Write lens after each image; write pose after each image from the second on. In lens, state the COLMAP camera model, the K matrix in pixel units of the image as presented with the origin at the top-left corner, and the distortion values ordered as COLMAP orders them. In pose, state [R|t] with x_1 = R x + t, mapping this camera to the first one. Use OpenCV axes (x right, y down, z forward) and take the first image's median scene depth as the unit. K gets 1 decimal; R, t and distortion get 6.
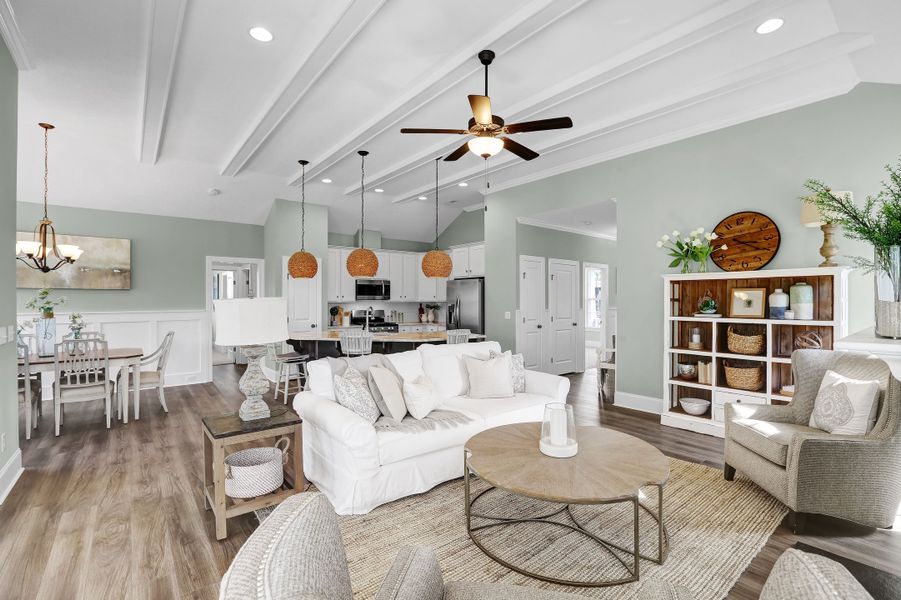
lens RADIAL K [[405.4, 0, 450.5], [0, 405.4, 300.0], [0, 0, 1]] dist [-0.024195, 0.000652]
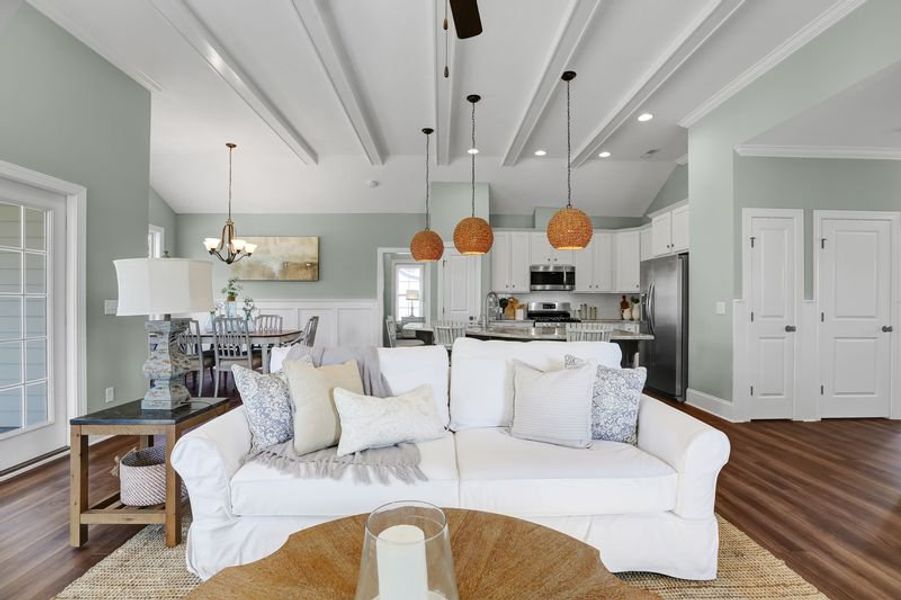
lens RADIAL K [[405.4, 0, 450.5], [0, 405.4, 300.0], [0, 0, 1]] dist [-0.024195, 0.000652]
pose [[0.801970, 0.001427, -0.597362, 0.178991], [-0.002569, 0.999996, -0.001061, 0.027077], [0.597358, 0.002385, 0.801971, 0.262573]]
